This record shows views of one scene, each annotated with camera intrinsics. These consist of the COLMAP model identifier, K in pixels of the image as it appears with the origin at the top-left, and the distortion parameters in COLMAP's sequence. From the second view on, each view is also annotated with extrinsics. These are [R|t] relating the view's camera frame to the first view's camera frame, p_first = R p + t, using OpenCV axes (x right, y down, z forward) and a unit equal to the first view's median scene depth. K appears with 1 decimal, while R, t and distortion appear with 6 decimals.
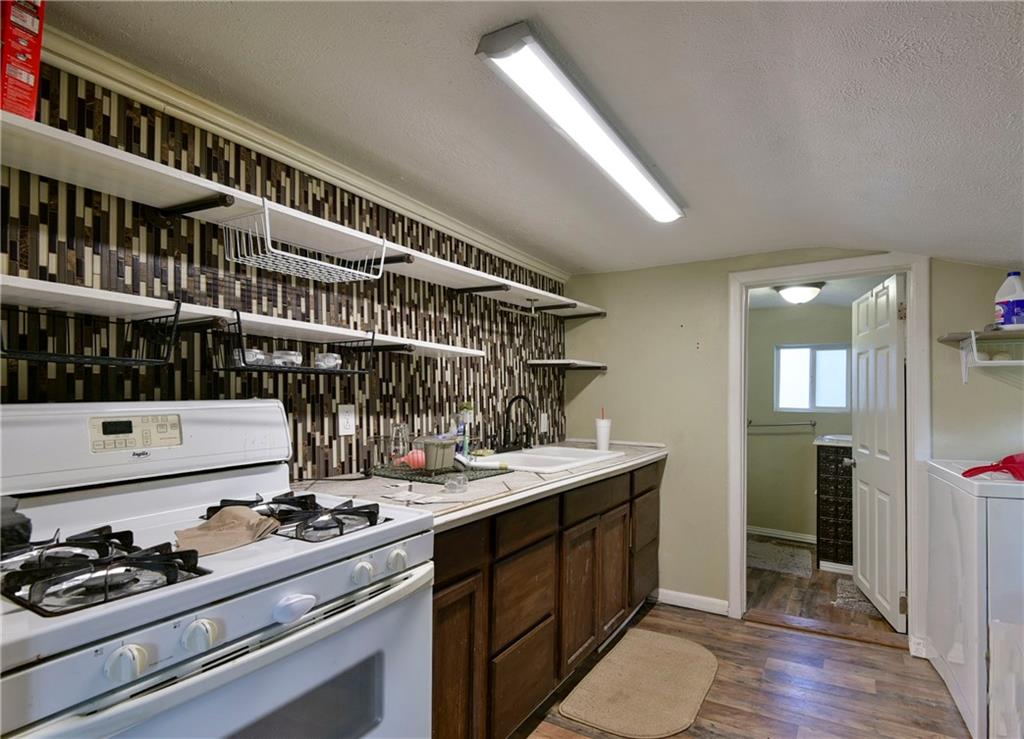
lens RADIAL K [[536.0, 0, 513.7], [0, 536.0, 395.6], [0, 0, 1]] dist [0.021328, -0.000047]
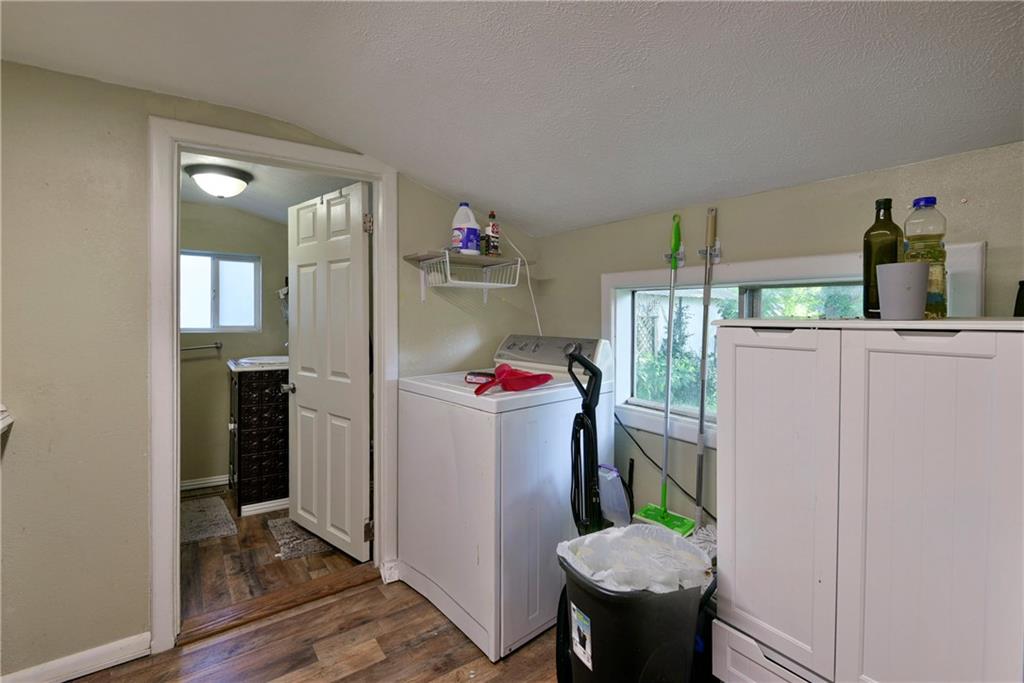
lens RADIAL K [[470.3, 0, 515.9], [0, 470.3, 329.2], [0, 0, 1]] dist [0.036391, -0.025819]
pose [[0.362178, -0.023753, 0.931806, 0.023908], [-0.004267, 0.999623, 0.027140, 0.002588], [-0.932099, -0.013805, 0.361940, 0.264249]]
